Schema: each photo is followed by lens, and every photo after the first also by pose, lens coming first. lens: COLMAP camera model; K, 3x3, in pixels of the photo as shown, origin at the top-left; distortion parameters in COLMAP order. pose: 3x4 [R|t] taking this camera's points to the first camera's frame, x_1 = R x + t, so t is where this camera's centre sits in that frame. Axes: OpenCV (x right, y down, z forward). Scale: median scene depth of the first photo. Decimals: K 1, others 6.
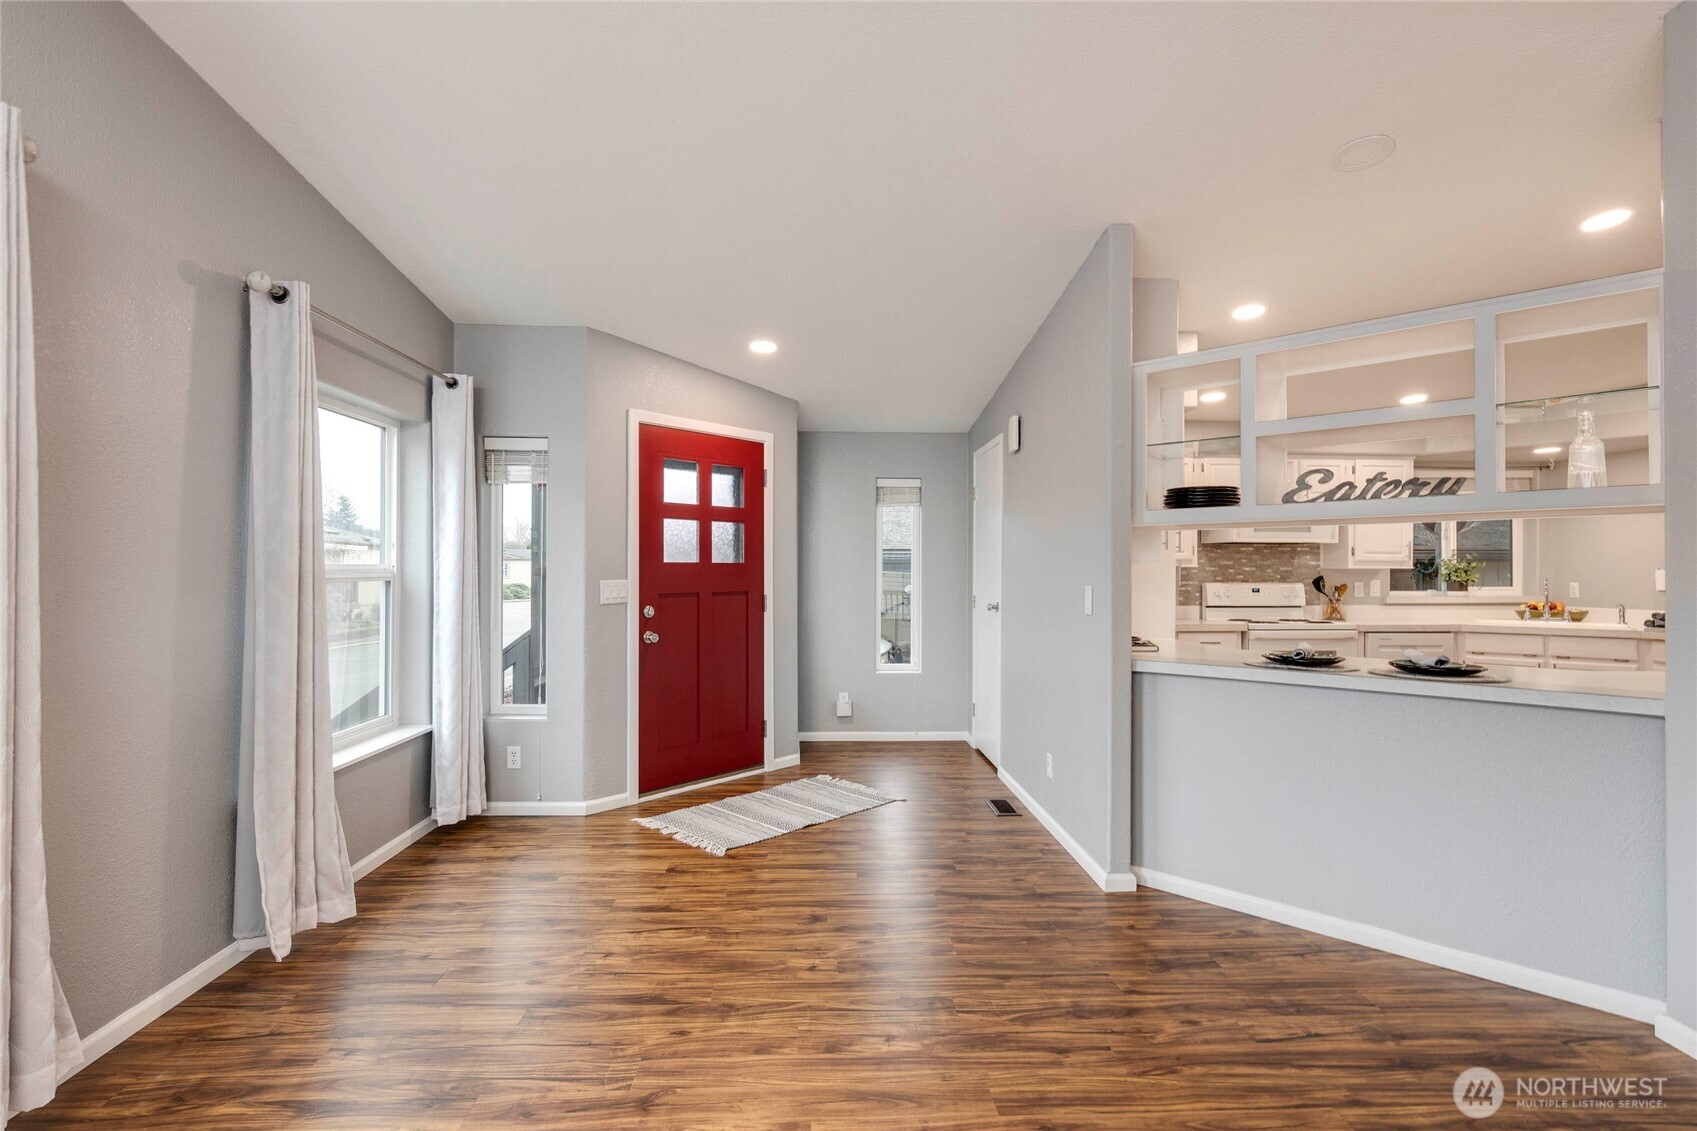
lens RADIAL K [[793.8, 0, 848.5], [0, 793.8, 565.5], [0, 0, 1]] dist [0.003742, 0.000657]
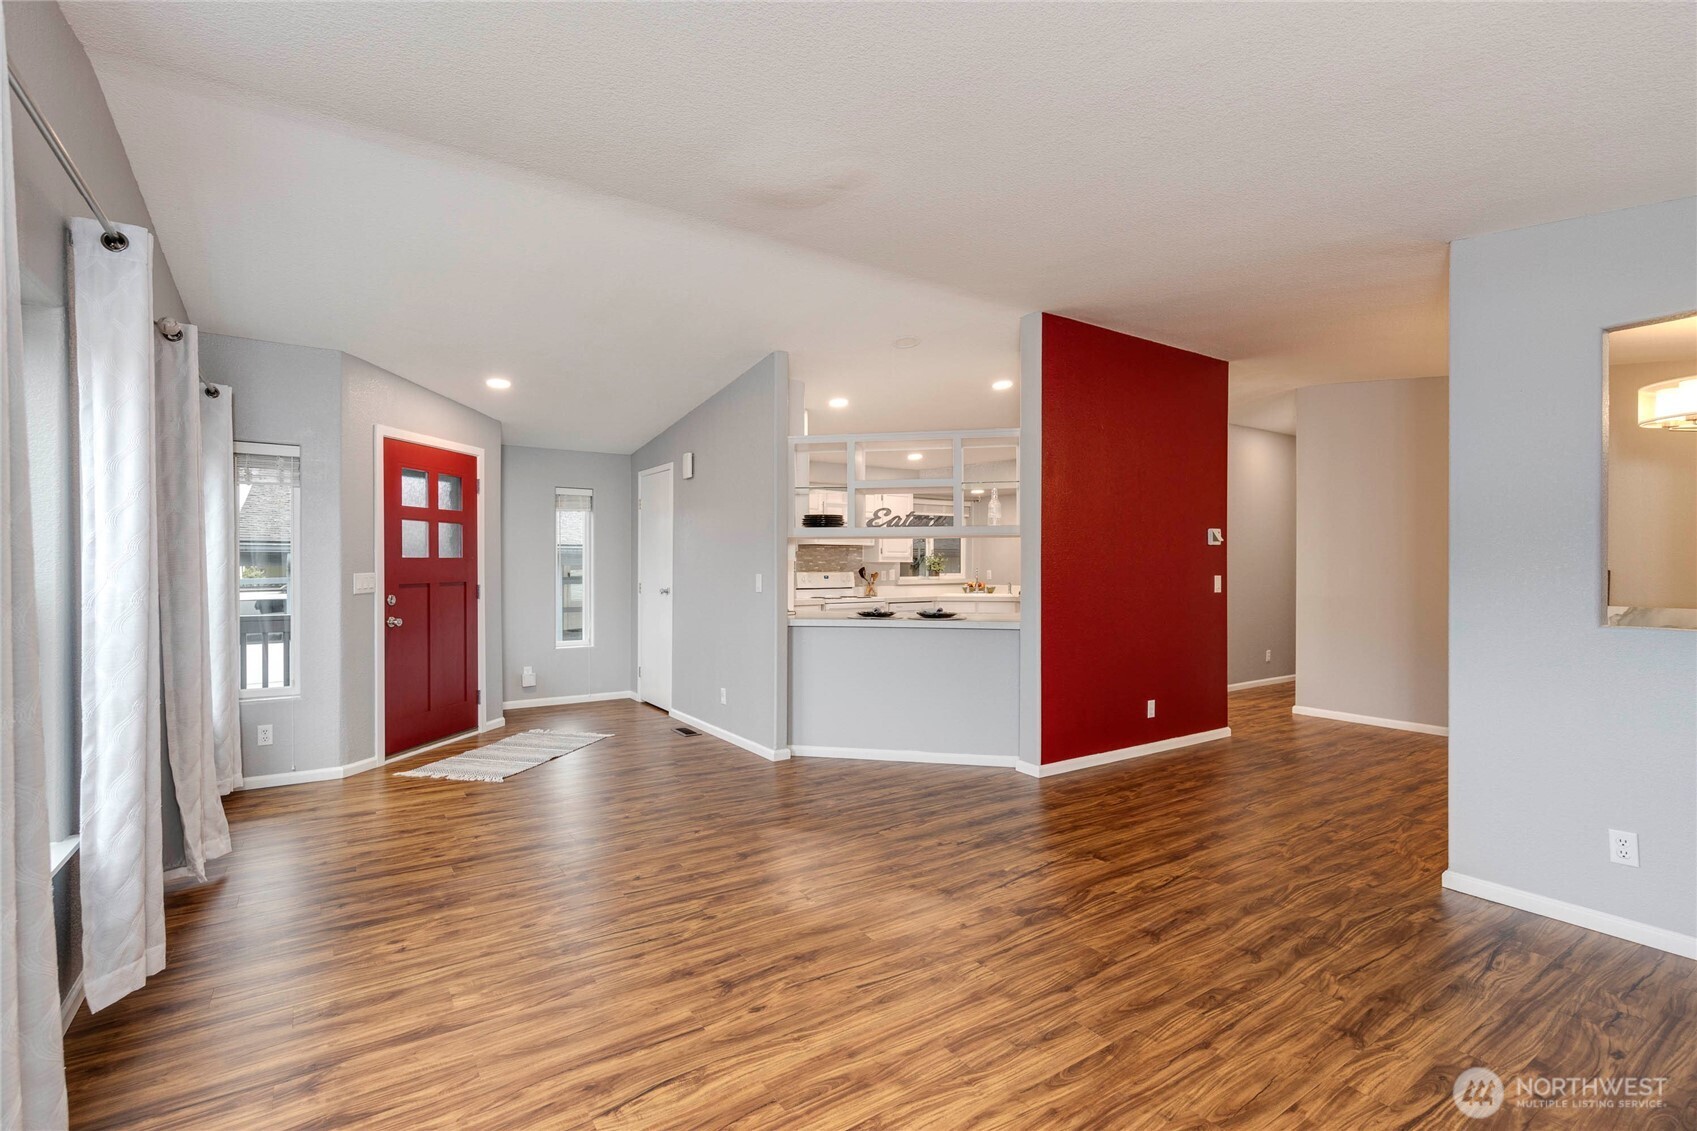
lens RADIAL K [[773.0, 0, 840.9], [0, 773.0, 566.6], [0, 0, 1]] dist [0.004196, 0.000106]
pose [[0.852268, -0.003195, 0.523095, -0.248054], [-0.003125, 0.999932, 0.011199, -0.004887], [-0.523095, -0.011179, 0.852201, -0.268920]]
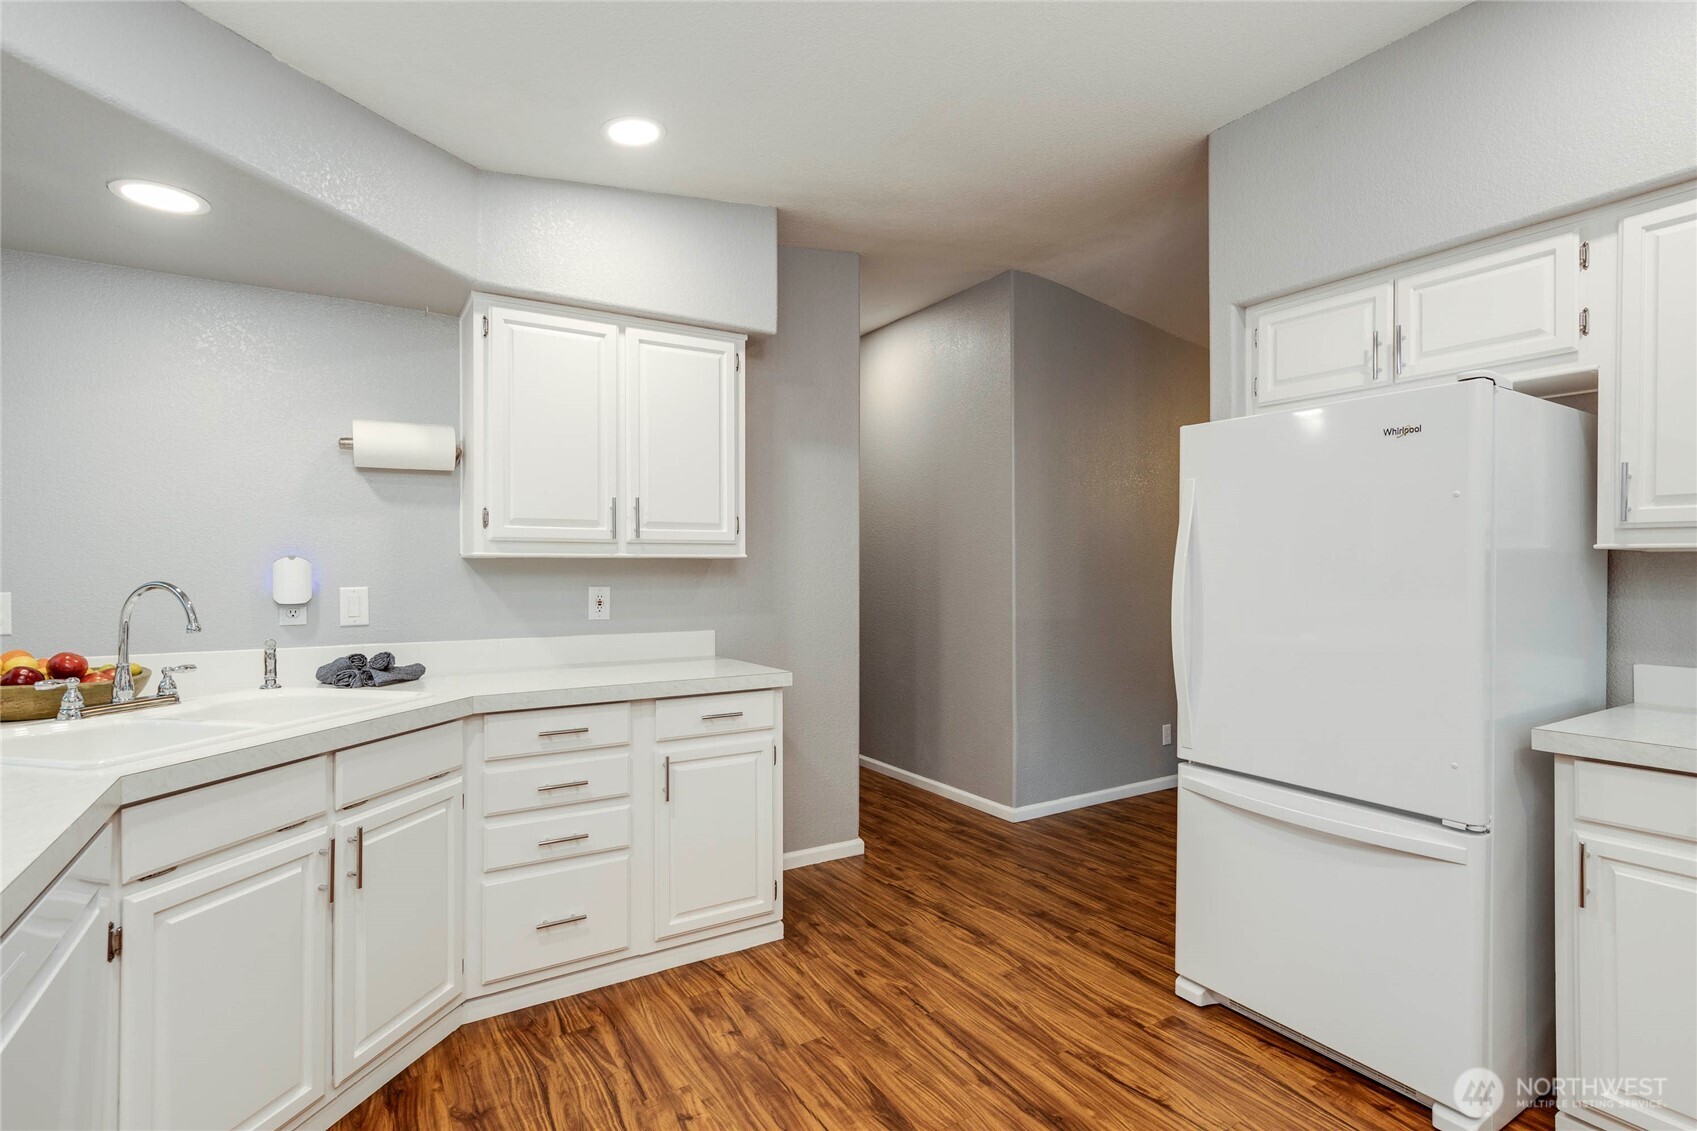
lens RADIAL K [[817.4, 0, 842.5], [0, 817.4, 568.8], [0, 0, 1]] dist [0.001936, 0.000532]
pose [[-0.482477, -0.003409, 0.875902, 0.483445], [-0.010465, 0.999943, -0.001873, 0.008678], [-0.875846, -0.010070, -0.482485, 1.011696]]
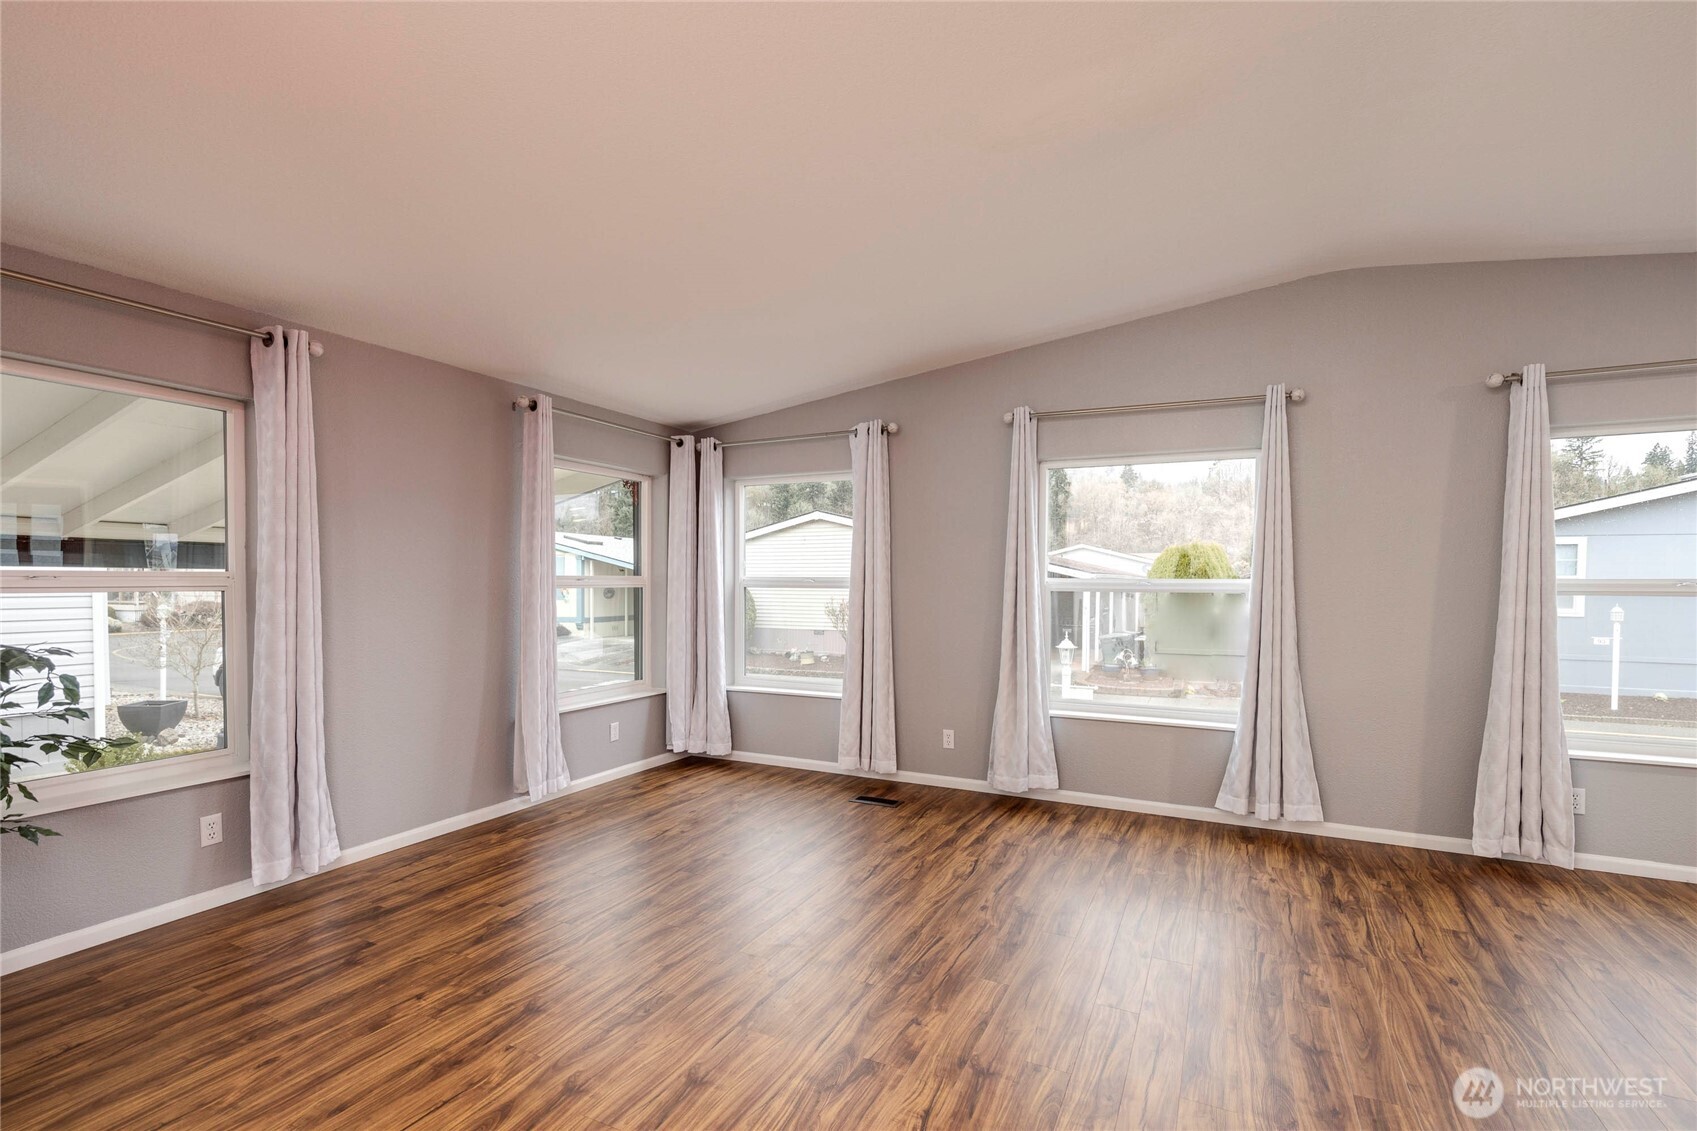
lens RADIAL K [[773.0, 0, 840.9], [0, 773.0, 566.6], [0, 0, 1]] dist [0.004196, 0.000106]
pose [[-0.491117, -0.021124, -0.870837, 0.544375], [0.001543, 0.999683, -0.025119, 0.002906], [0.871092, -0.013680, -0.490929, 0.346457]]
